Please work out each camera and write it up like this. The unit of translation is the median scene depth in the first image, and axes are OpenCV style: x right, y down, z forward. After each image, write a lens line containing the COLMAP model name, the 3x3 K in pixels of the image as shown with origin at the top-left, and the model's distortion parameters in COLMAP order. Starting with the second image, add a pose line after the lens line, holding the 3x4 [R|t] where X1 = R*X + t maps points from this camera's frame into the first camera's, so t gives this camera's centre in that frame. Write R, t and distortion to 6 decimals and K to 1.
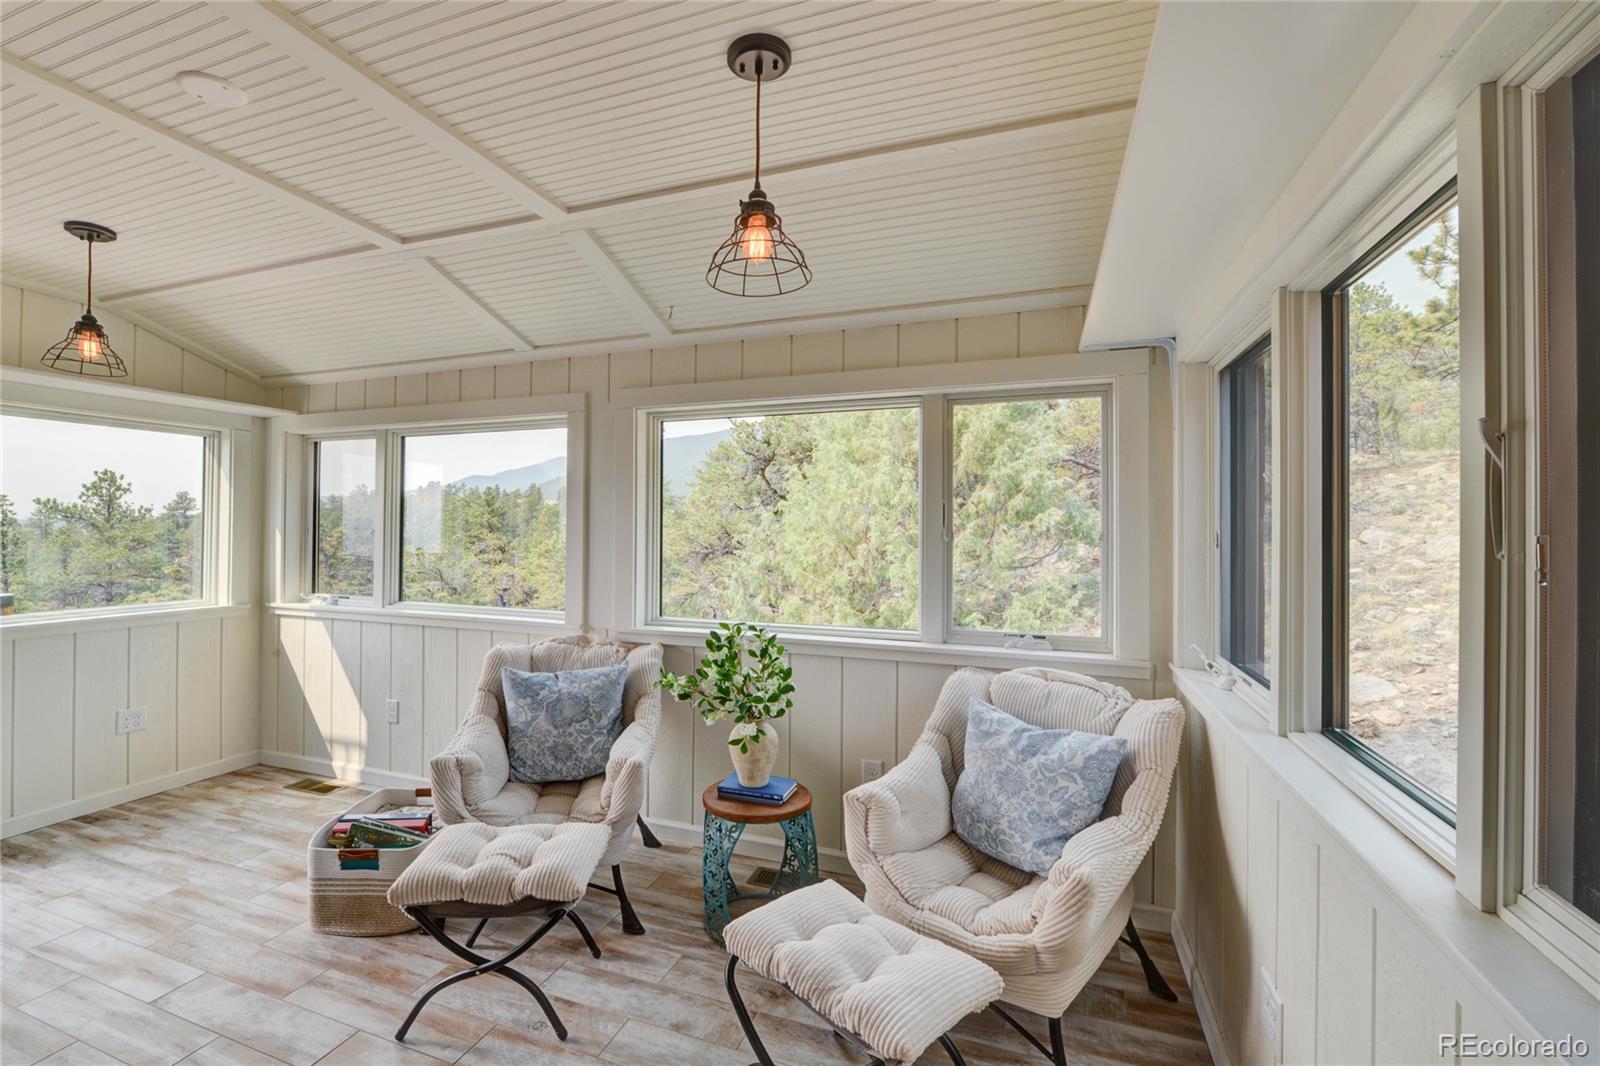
lens RADIAL K [[662.3, 0, 790.3], [0, 662.3, 531.4], [0, 0, 1]] dist [-0.000371, 0.000002]
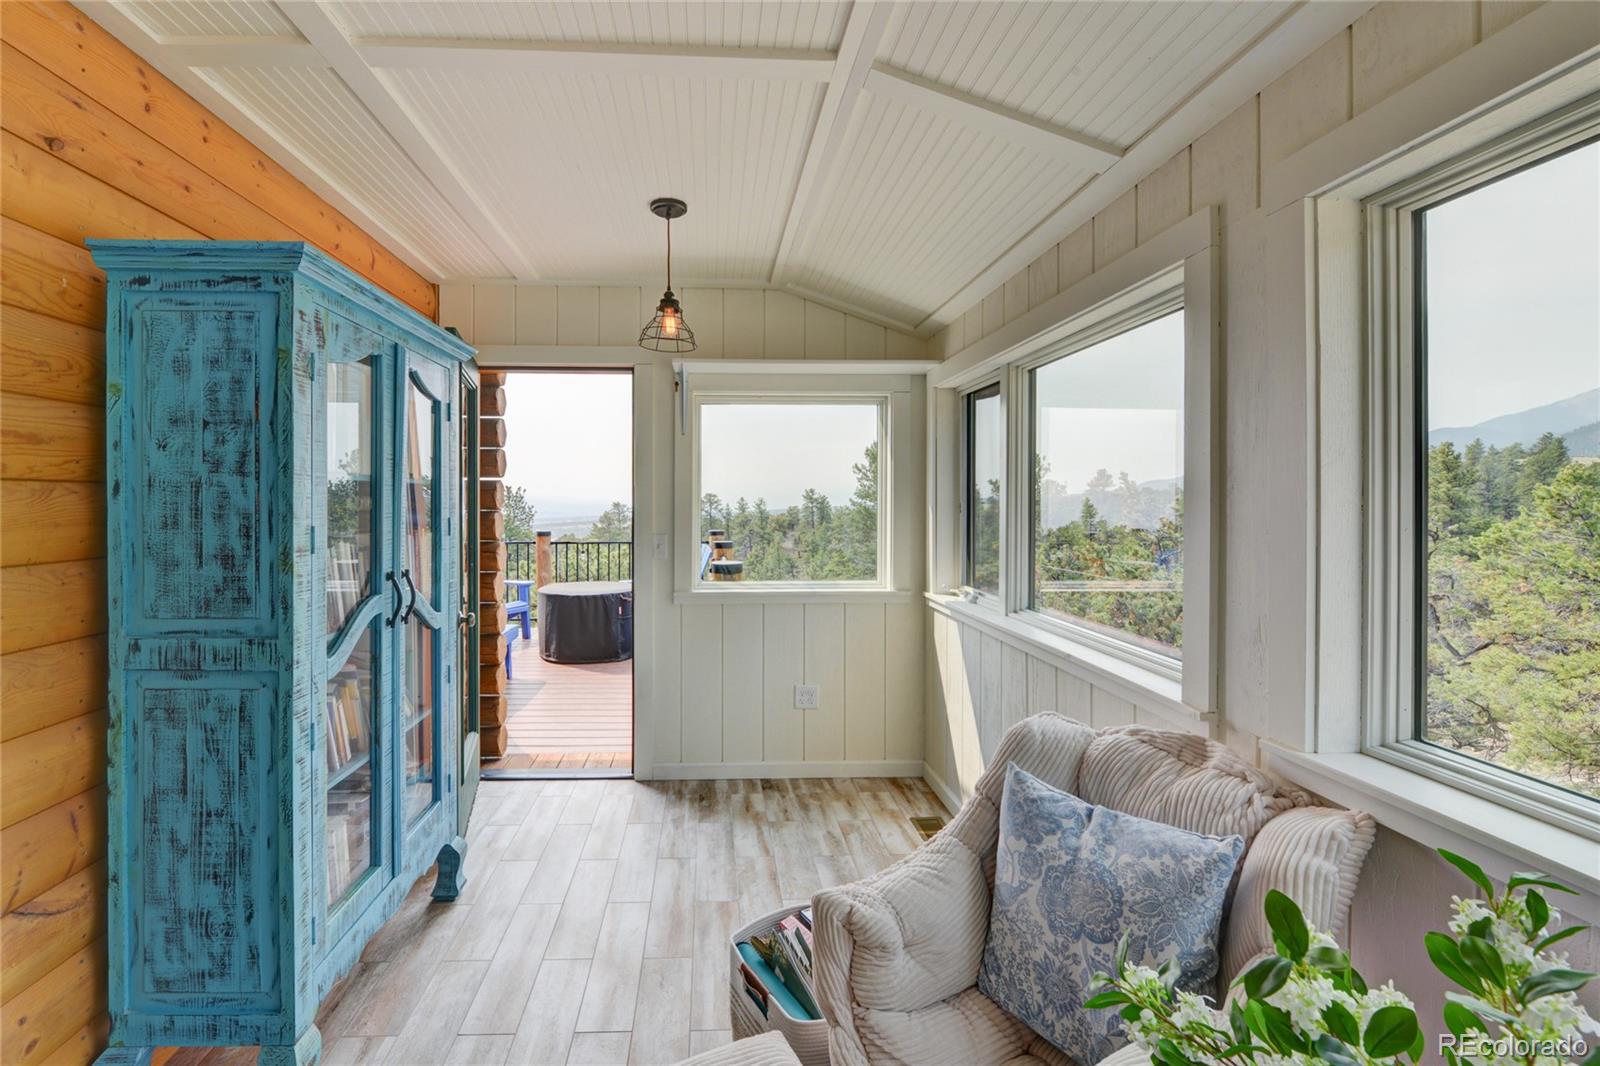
lens RADIAL K [[769.3, 0, 798.0], [0, 769.3, 503.6], [0, 0, 1]] dist [-0.012354, -0.000172]
pose [[0.389344, -0.002371, -0.921089, 0.065265], [-0.002007, 0.999992, -0.003422, -0.001597], [0.921090, 0.003181, 0.389336, 0.538324]]
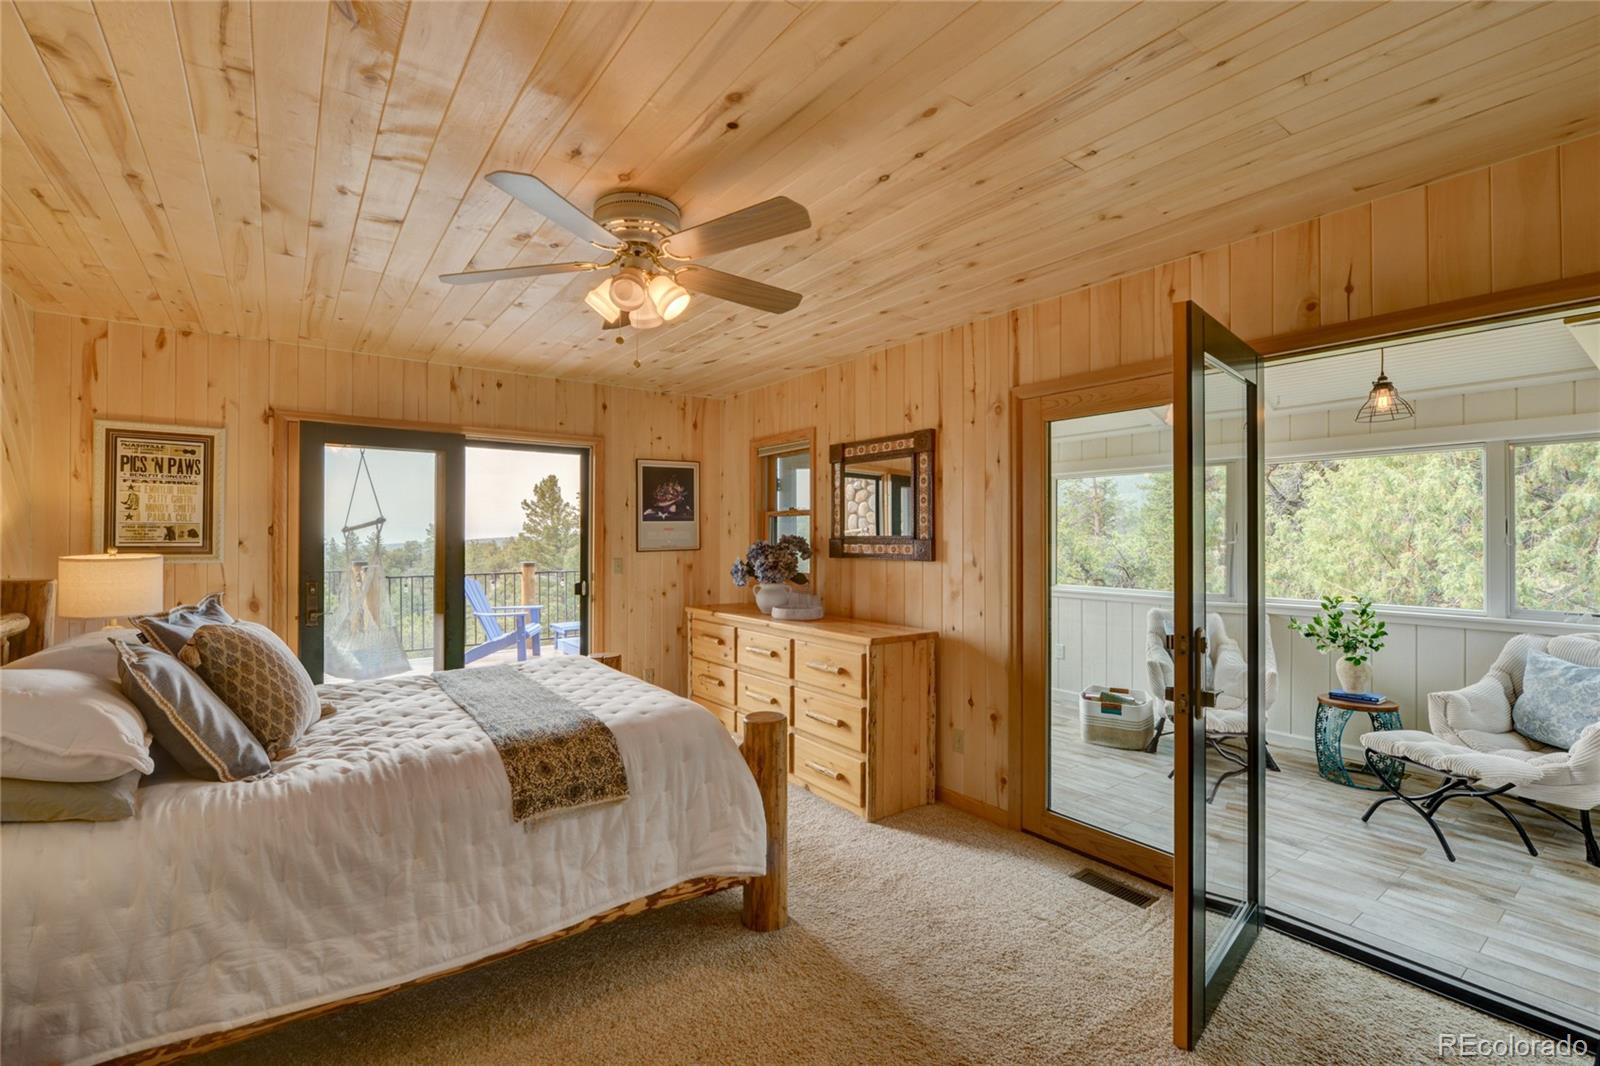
lens RADIAL K [[766.3, 0, 800.0], [0, 766.3, 533.0], [0, 0, 1]] dist [-0.013037, 0.000021]
pose [[0.857817, -0.007447, -0.513902, -0.225881], [0.002312, 0.999941, -0.010632, 0.001350], [0.513950, 0.007932, 0.857783, -1.138788]]
